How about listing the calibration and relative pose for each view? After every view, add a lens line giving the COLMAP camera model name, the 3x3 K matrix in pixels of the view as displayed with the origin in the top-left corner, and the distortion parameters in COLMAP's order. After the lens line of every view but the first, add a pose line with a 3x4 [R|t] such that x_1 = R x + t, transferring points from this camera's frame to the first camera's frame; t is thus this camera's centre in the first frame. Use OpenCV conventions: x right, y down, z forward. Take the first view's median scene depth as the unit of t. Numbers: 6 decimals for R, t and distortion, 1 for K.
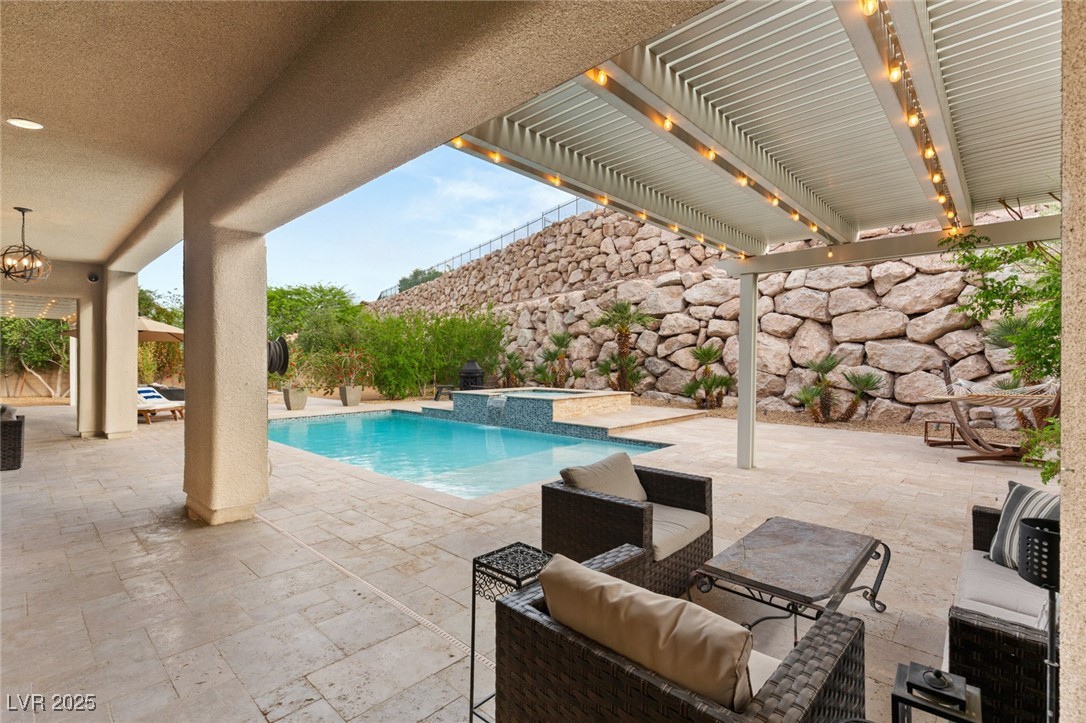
lens RADIAL K [[494.3, 0, 537.8], [0, 494.3, 351.3], [0, 0, 1]] dist [0.000864, 0.000568]
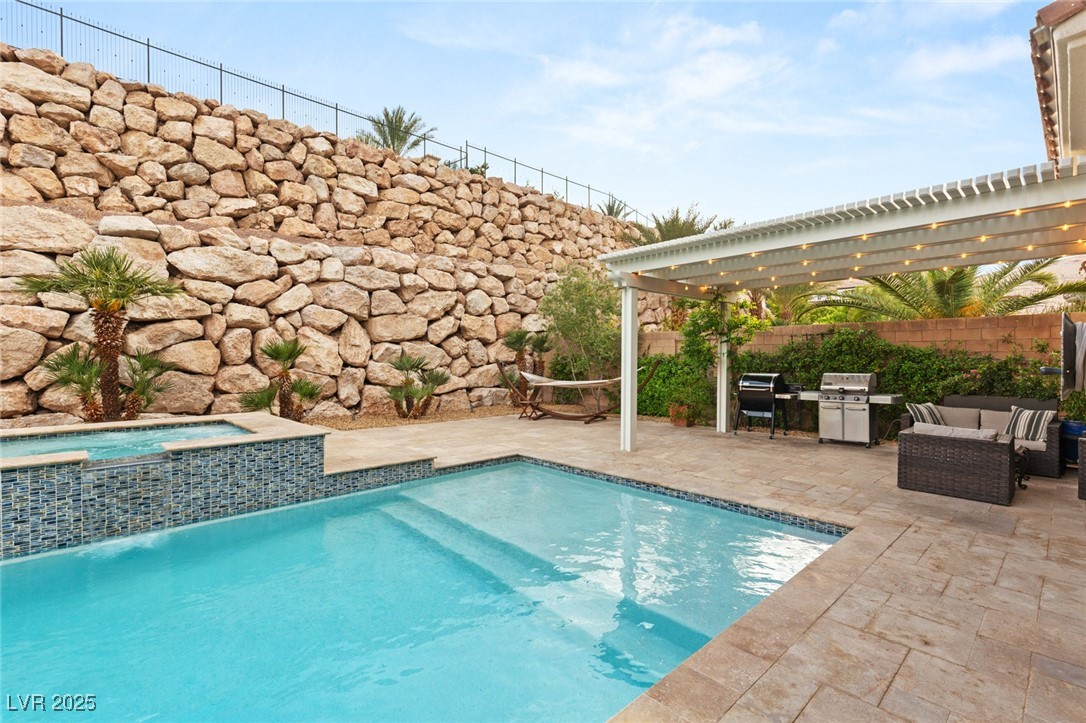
lens RADIAL K [[494.3, 0, 547.0], [0, 494.3, 361.6], [0, 0, 1]] dist [0.000864, 0.000568]
pose [[0.064255, -0.010352, 0.997880, -0.295792], [-0.016915, 0.999791, 0.011461, 0.004246], [-0.997790, -0.017615, 0.064066, 0.427779]]
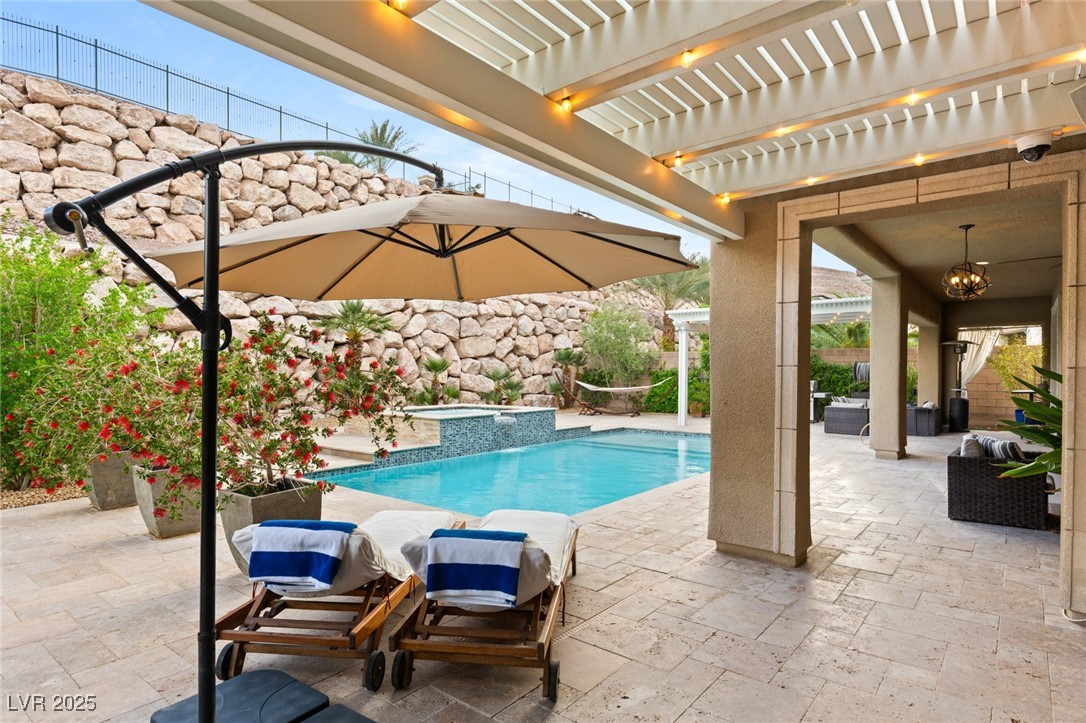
lens RADIAL K [[598.8, 0, 546.5], [0, 598.8, 371.8], [0, 0, 1]] dist [-0.004700, 0.000718]
pose [[-0.080832, -0.005327, 0.996714, -0.752398], [-0.021224, 0.999768, 0.003623, 0.007043], [-0.996502, -0.020862, -0.080926, 0.669796]]
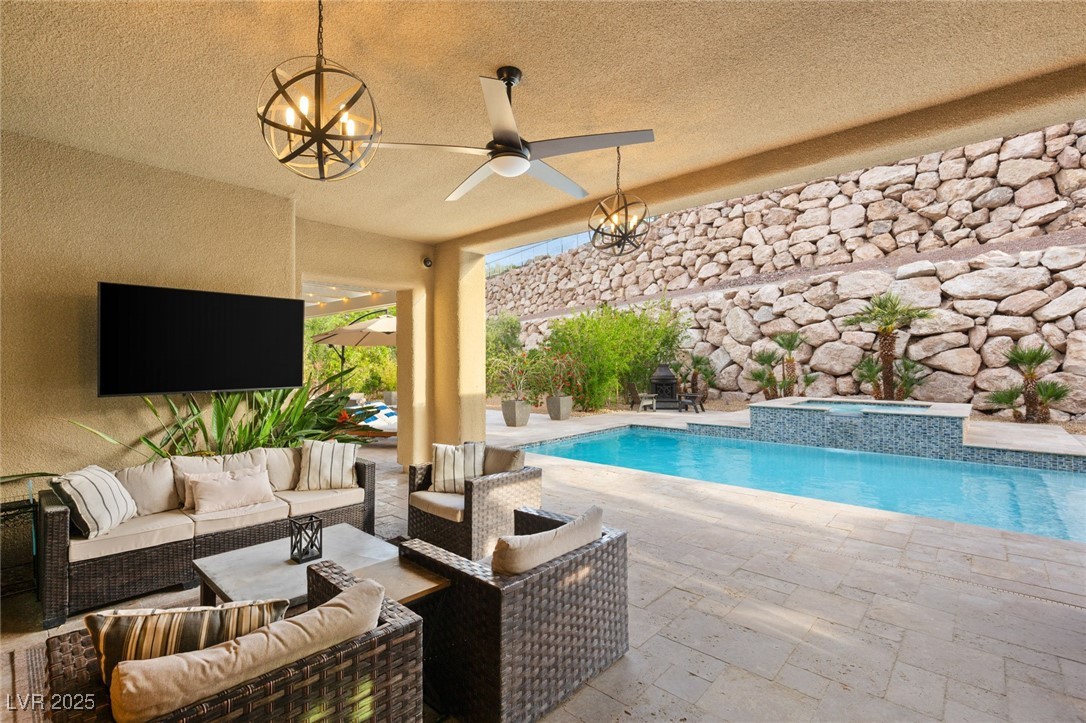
lens RADIAL K [[494.3, 0, 540.8], [0, 494.3, 366.3], [0, 0, 1]] dist [0.000864, 0.000568]
pose [[0.999836, -0.007841, 0.016311, -0.387844], [0.007352, 0.999529, 0.029808, -0.006917], [-0.016537, -0.029683, 0.999423, 0.134797]]
